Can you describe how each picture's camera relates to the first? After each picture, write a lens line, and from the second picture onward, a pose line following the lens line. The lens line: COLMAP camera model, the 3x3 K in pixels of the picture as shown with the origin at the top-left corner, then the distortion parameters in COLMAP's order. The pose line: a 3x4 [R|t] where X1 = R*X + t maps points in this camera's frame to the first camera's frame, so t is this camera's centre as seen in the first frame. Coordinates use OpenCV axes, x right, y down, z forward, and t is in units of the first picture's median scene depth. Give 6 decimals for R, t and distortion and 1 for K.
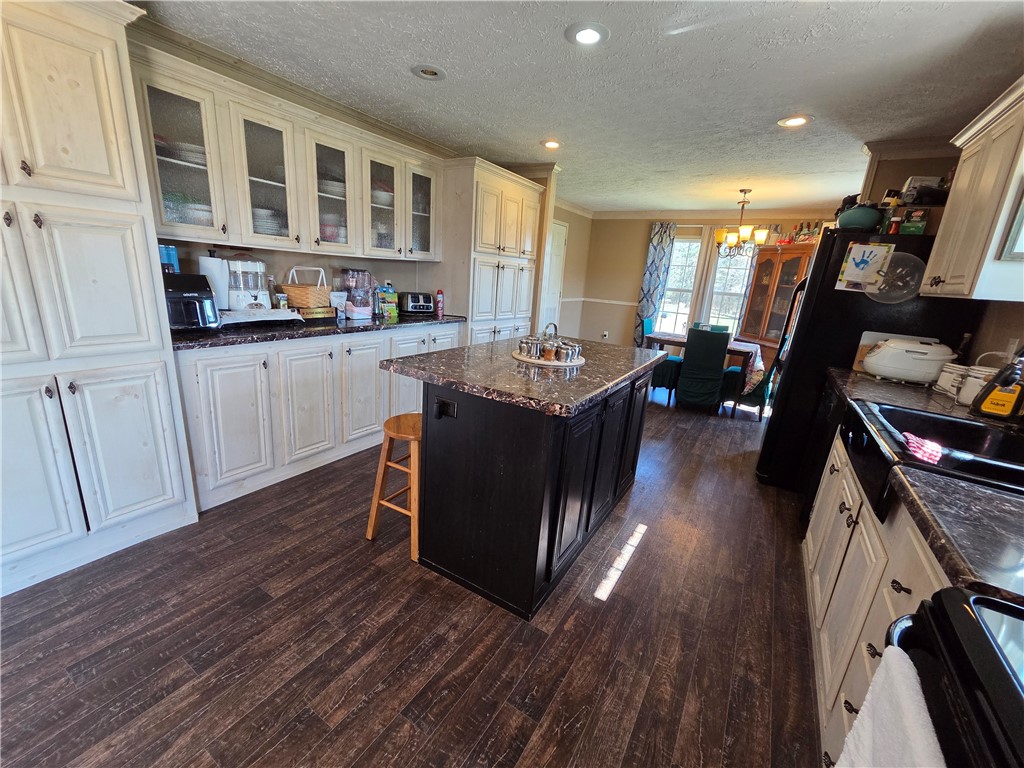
lens RADIAL K [[421.5, 0, 510.2], [0, 421.5, 382.8], [0, 0, 1]] dist [0.010017, 0.000448]
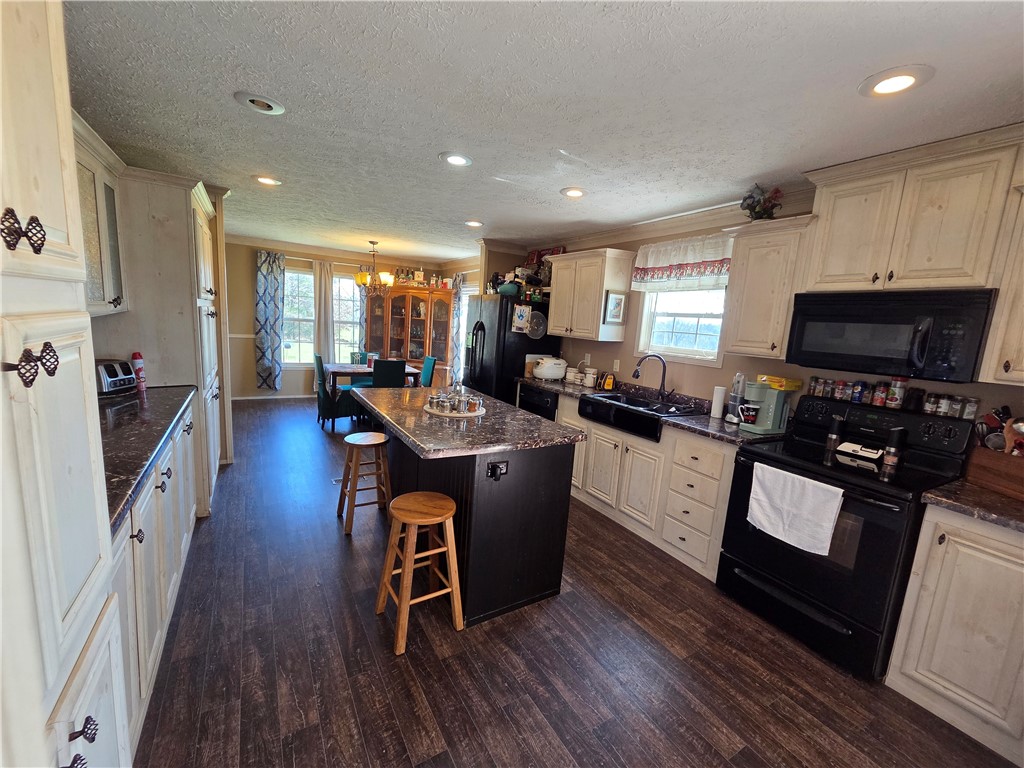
lens RADIAL K [[421.5, 0, 502.3], [0, 421.5, 385.5], [0, 0, 1]] dist [0.010017, 0.000448]
pose [[0.465922, -0.177367, 0.866866, -0.658295], [0.190499, 0.976836, 0.097478, -0.165271], [-0.864076, 0.119720, 0.488918, 0.226370]]
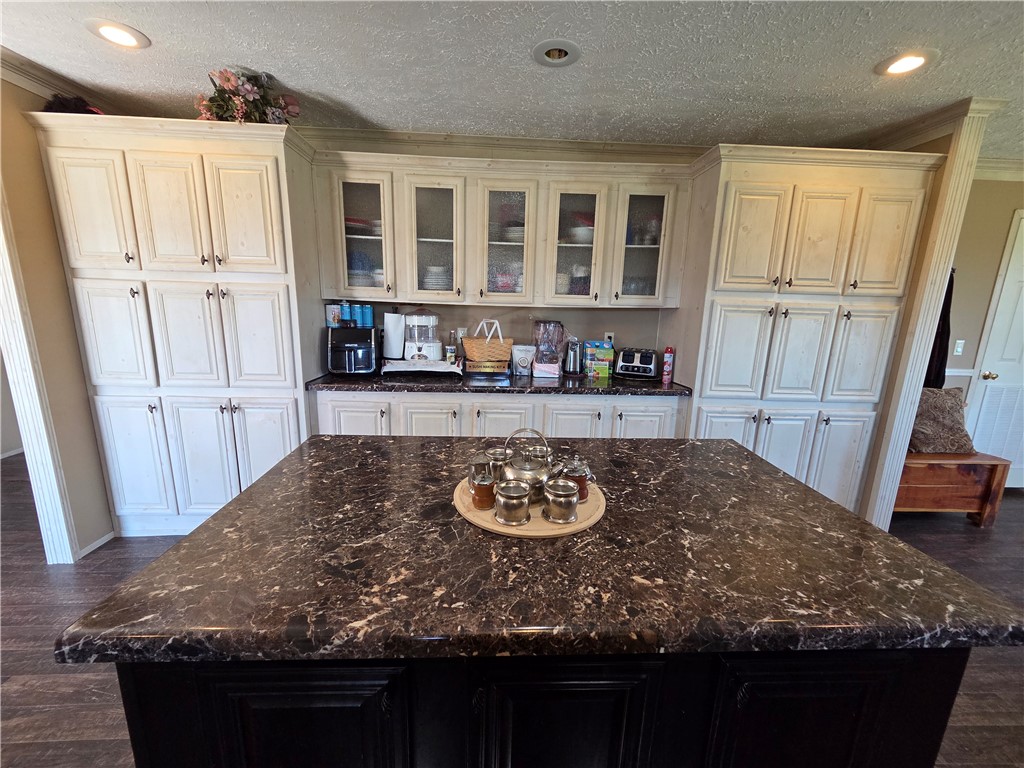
lens RADIAL K [[421.5, 0, 513.1], [0, 421.5, 386.1], [0, 0, 1]] dist [0.010017, 0.000448]
pose [[0.574272, 0.114460, -0.810624, 0.353053], [-0.197164, 0.980370, -0.001249, -0.138169], [0.794568, 0.160543, 0.585566, 0.518150]]
